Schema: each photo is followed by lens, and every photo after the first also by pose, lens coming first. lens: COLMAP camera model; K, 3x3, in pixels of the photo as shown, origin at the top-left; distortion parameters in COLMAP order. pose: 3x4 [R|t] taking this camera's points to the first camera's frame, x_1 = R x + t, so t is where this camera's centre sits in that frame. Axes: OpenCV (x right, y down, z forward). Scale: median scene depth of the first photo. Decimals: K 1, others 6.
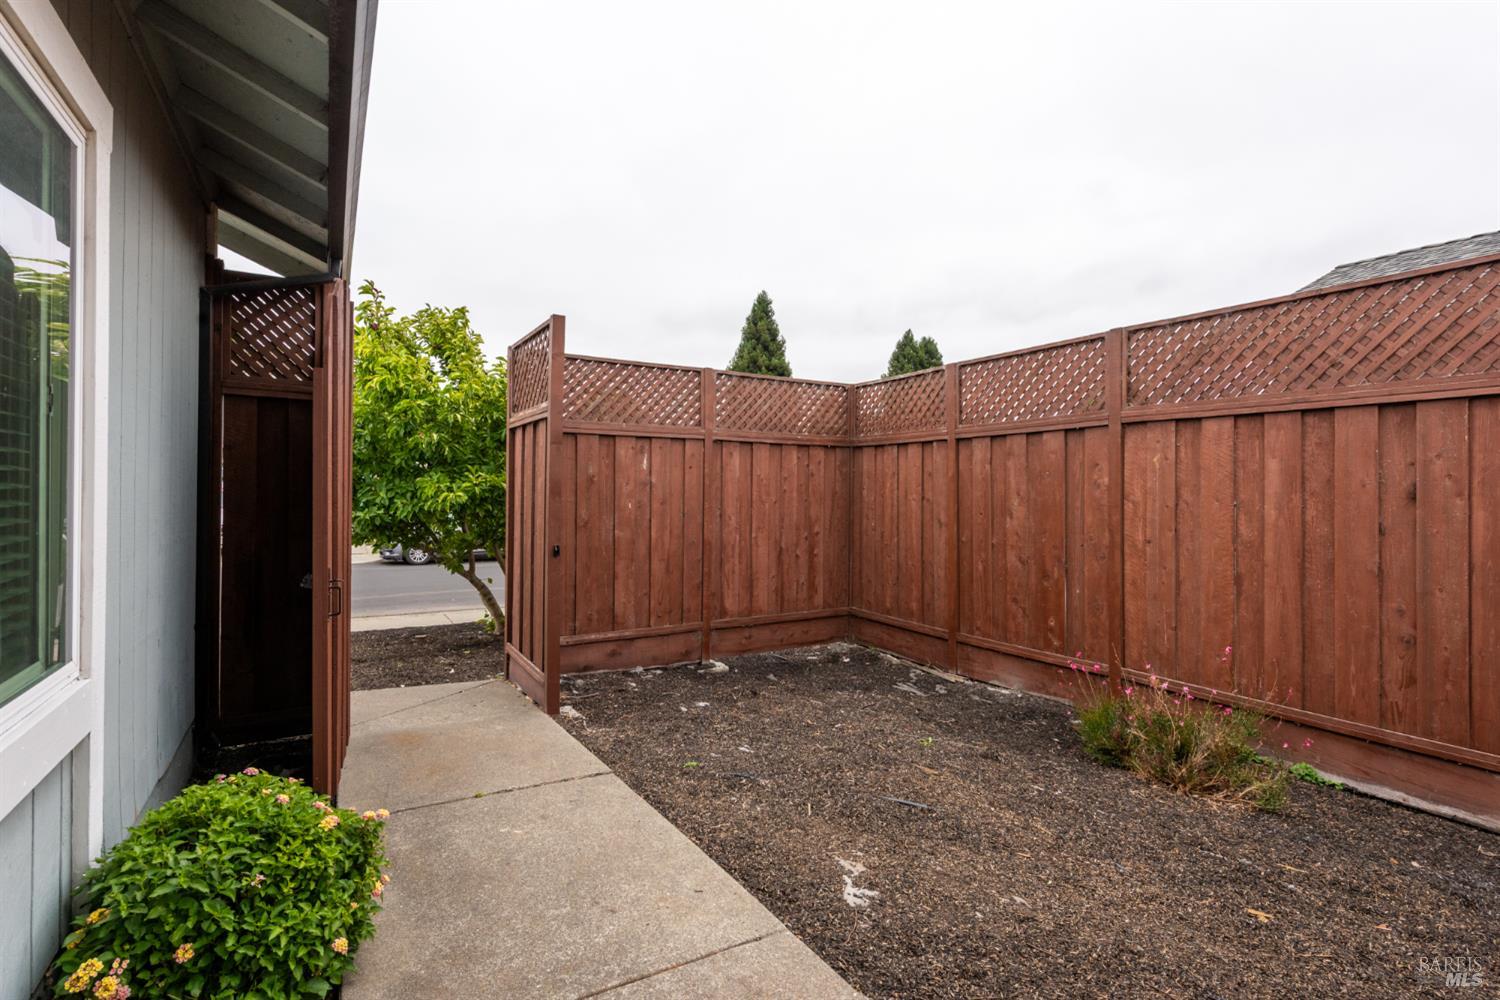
lens RADIAL K [[722.6, 0, 753.1], [0, 722.6, 499.9], [0, 0, 1]] dist [0.009458, -0.001606]
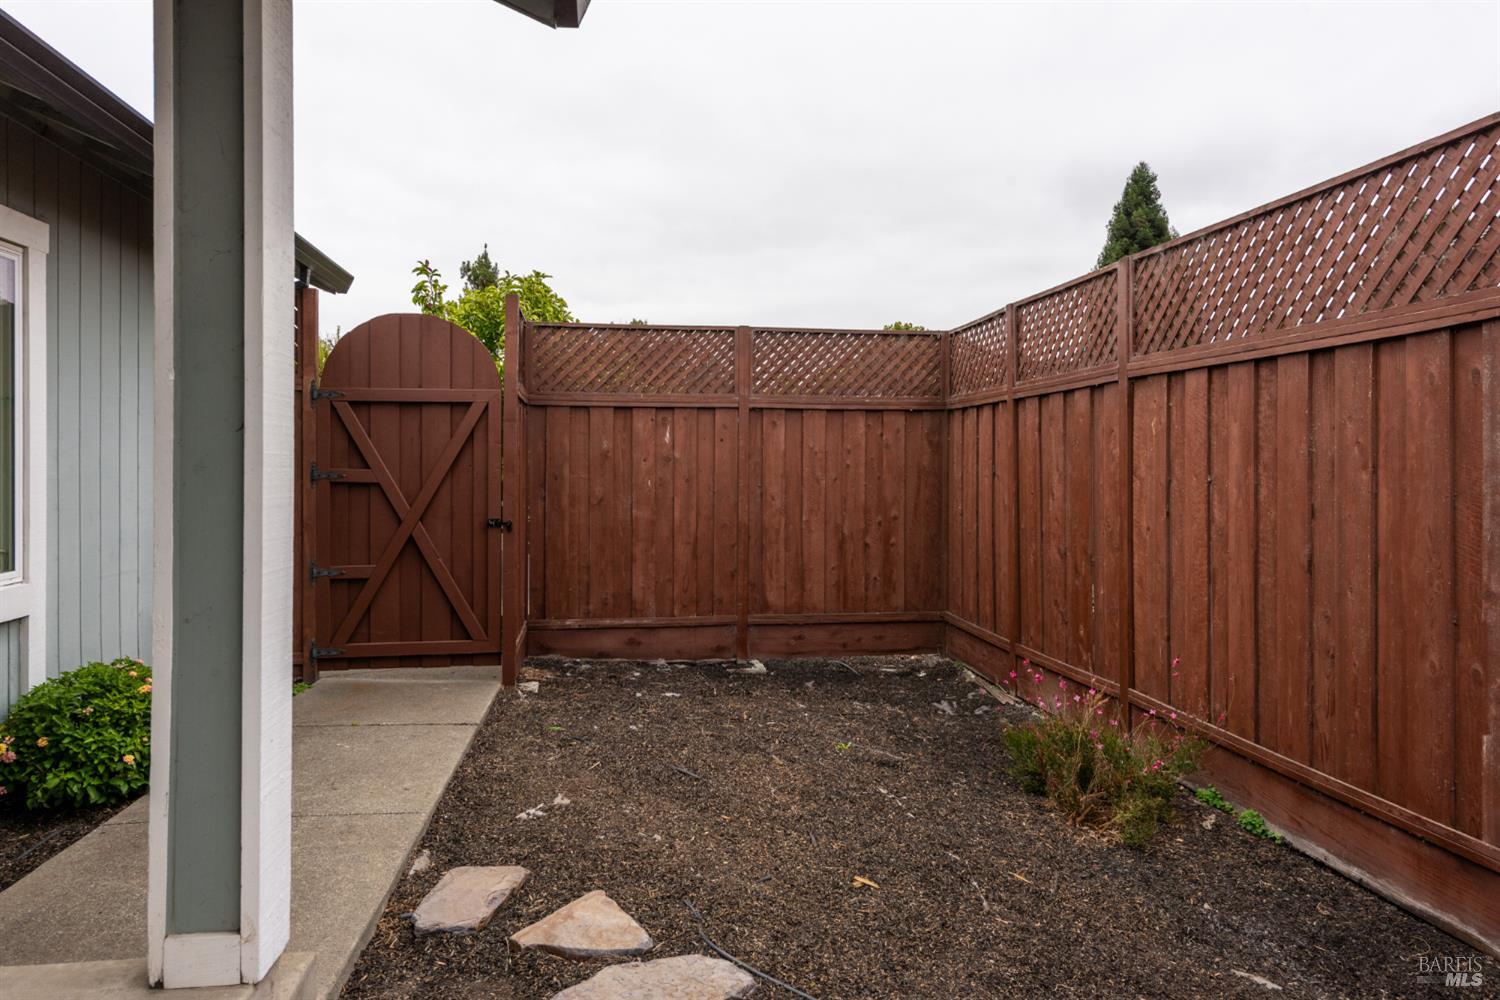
lens RADIAL K [[1035.3, 0, 750.0], [0, 1035.3, 491.6], [0, 0, 1]] dist [0.027127, -0.011313]
pose [[0.920540, 0.004591, -0.390621, 0.503556], [0.000068, 0.999929, 0.011913, 0.003515], [0.390648, -0.010993, 0.920474, -0.177102]]
